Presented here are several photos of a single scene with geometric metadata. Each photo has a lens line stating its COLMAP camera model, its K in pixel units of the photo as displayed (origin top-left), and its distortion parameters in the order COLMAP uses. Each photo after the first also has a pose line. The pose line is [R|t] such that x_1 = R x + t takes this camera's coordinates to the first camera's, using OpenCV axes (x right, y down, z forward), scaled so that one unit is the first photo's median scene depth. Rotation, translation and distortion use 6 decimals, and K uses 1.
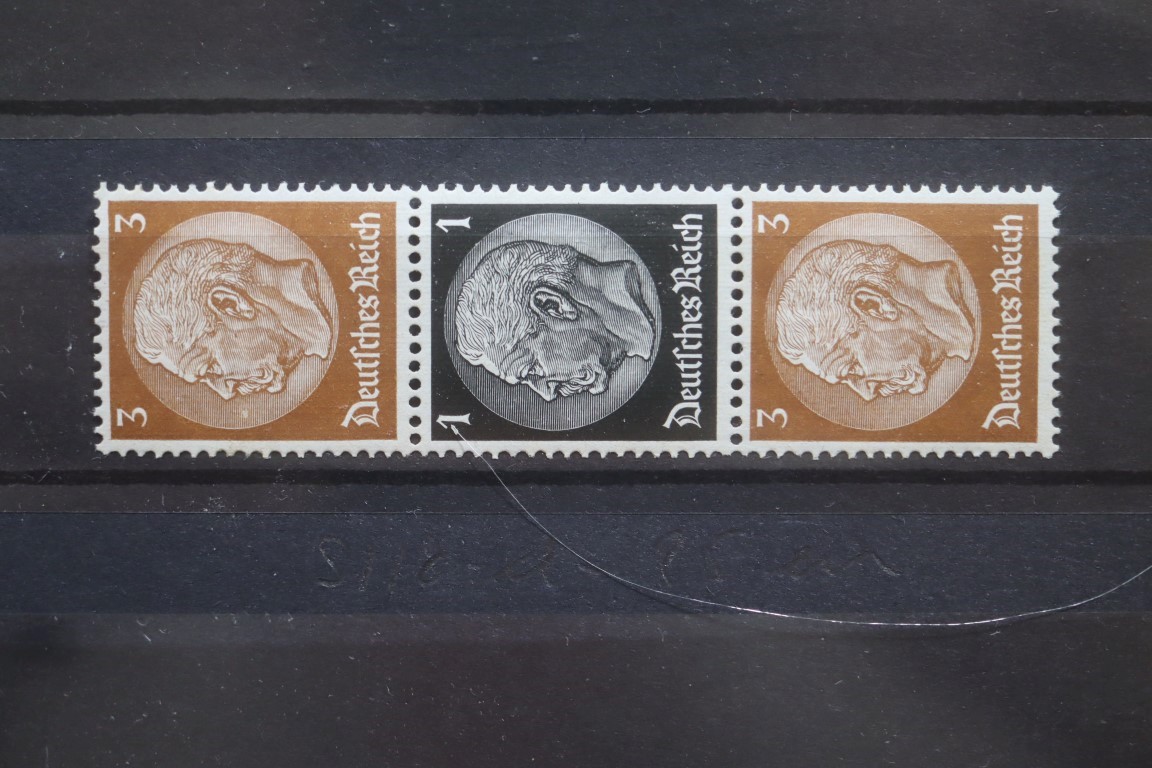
lens RADIAL K [[1920.1, 0, 575.3], [0, 1920.1, 383.2], [0, 0, 1]] dist [0.054810, 0.000000]
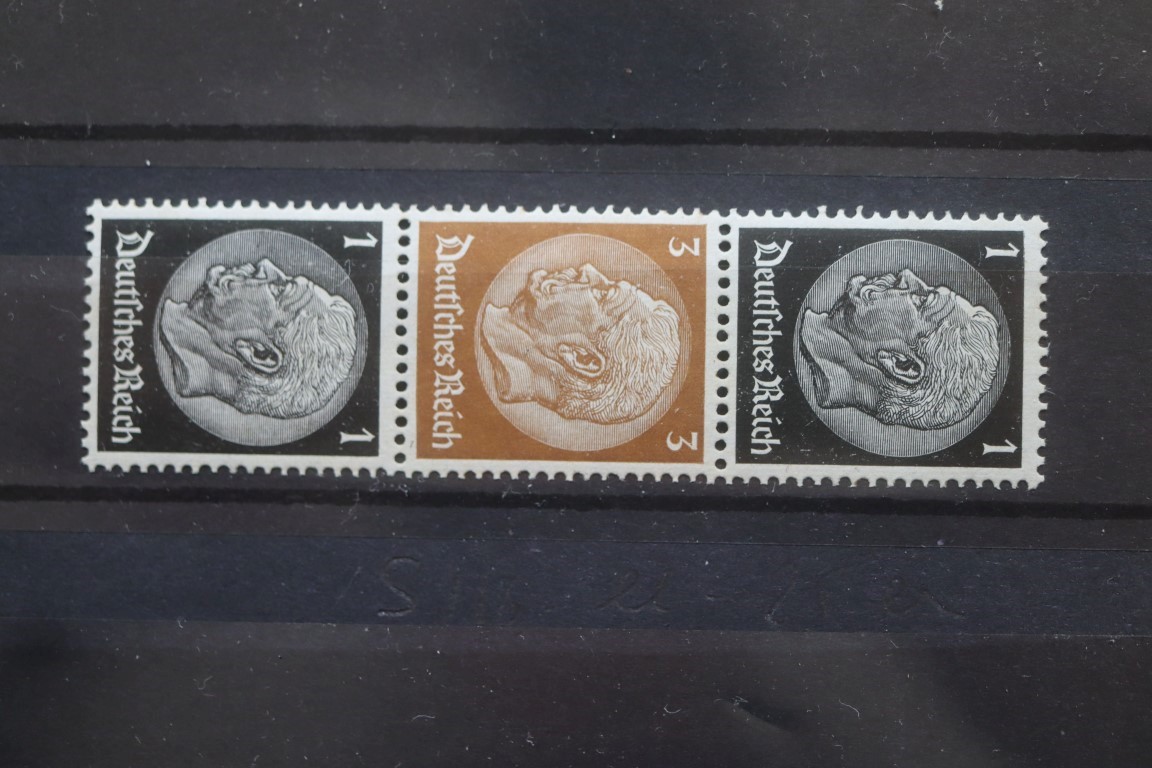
lens RADIAL K [[1920.1, 0, 575.4], [0, 1920.1, 383.3], [0, 0, 1]] dist [0.054810, 0.000000]
pose [[-0.999869, -0.015511, 0.004641, 0.153352], [0.015244, -0.998484, -0.052892, 0.000169], [0.005455, -0.052814, 0.998589, -0.000361]]
